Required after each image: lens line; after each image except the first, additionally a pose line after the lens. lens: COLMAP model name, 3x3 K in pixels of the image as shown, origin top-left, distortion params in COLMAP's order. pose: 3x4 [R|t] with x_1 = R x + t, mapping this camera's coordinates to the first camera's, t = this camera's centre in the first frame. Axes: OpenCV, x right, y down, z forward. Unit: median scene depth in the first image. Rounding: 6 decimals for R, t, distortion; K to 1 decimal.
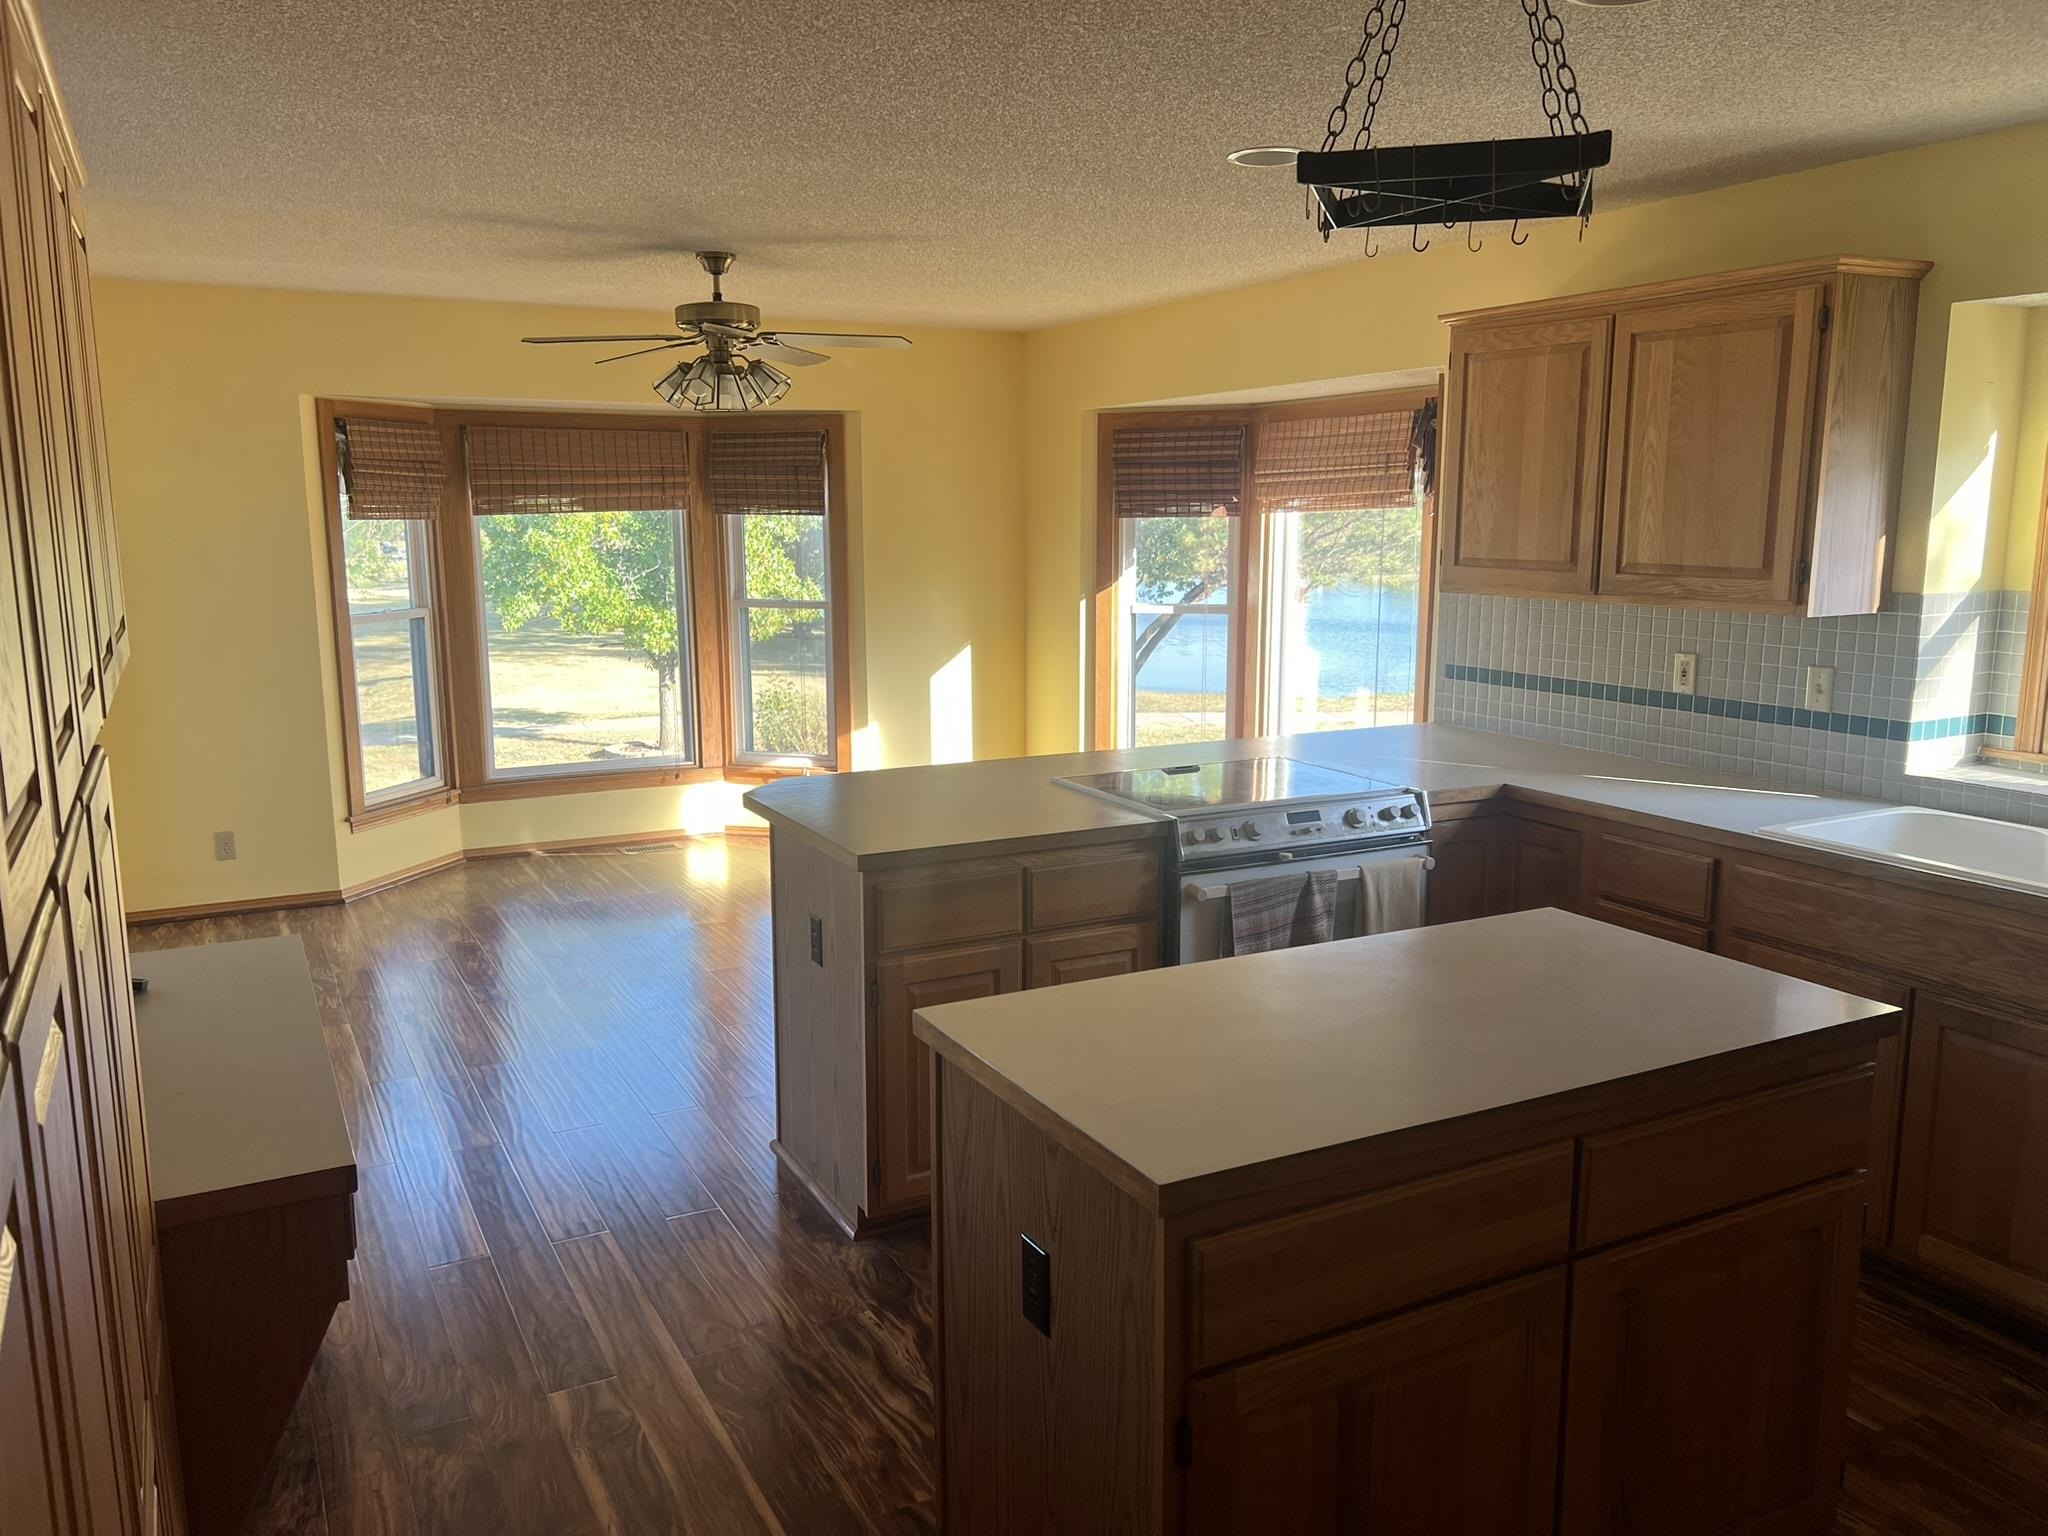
lens RADIAL K [[1556.5, 0, 1022.7], [0, 1556.5, 776.1], [0, 0, 1]] dist [0.000002, -0.009937]
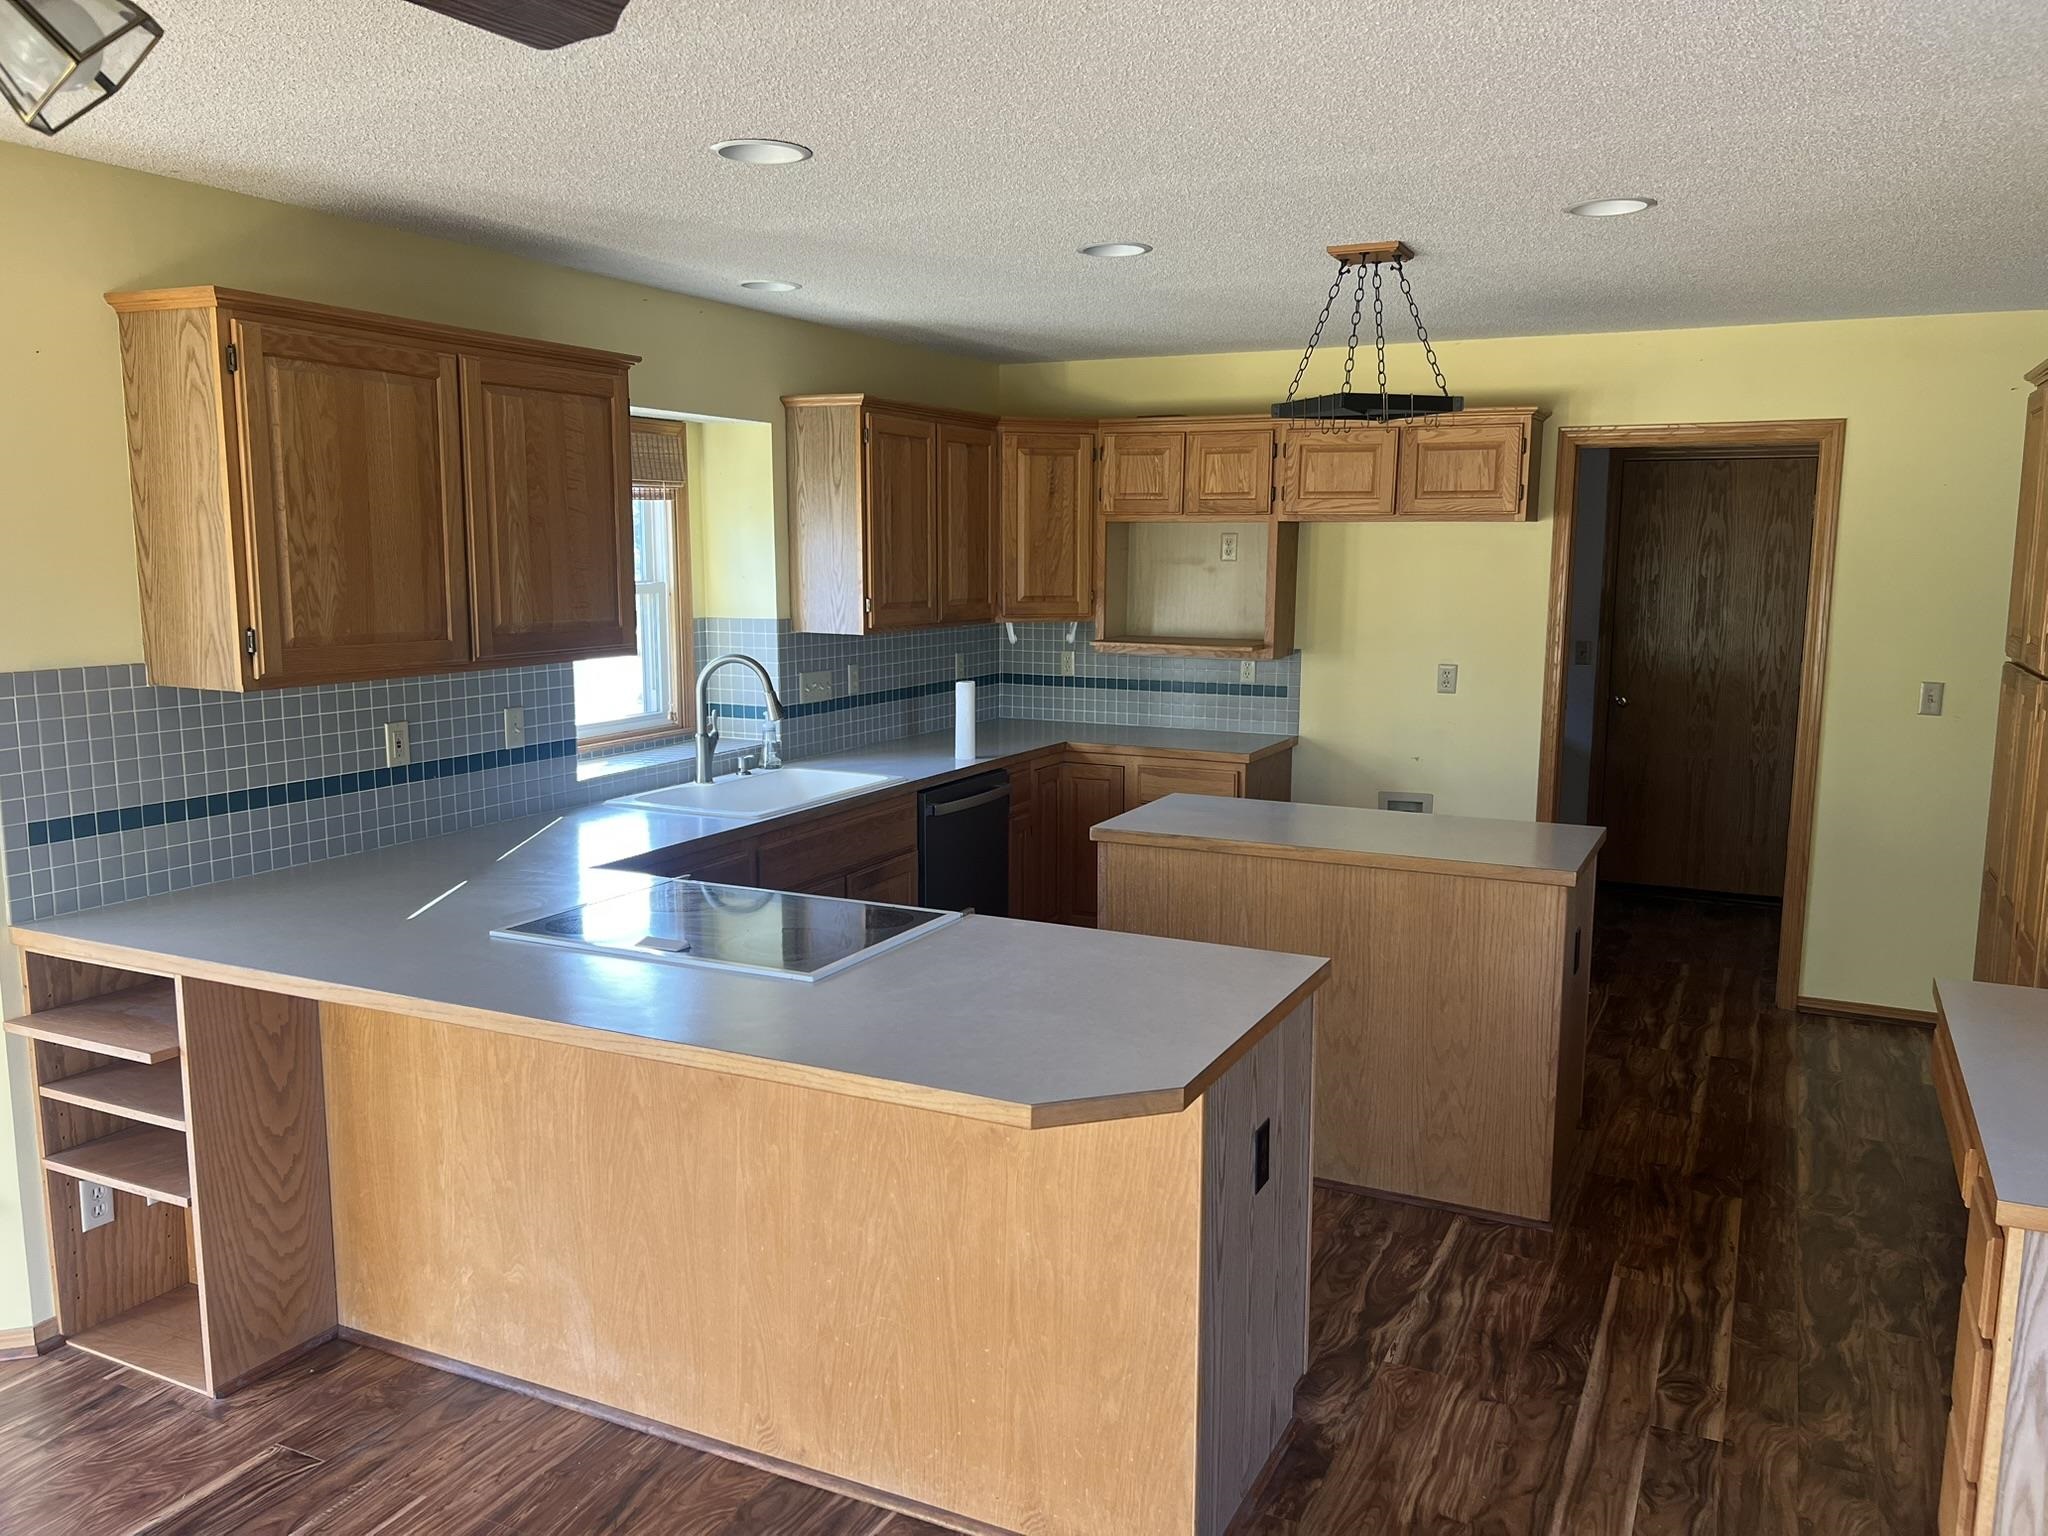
lens RADIAL K [[1556.5, 0, 1023.0], [0, 1556.5, 773.3], [0, 0, 1]] dist [0.000002, -0.009937]
pose [[-0.589670, -0.117905, 0.798992, -0.450450], [0.135781, 0.960733, 0.241981, -0.187430], [-0.796149, 0.251177, -0.550506, 1.025225]]
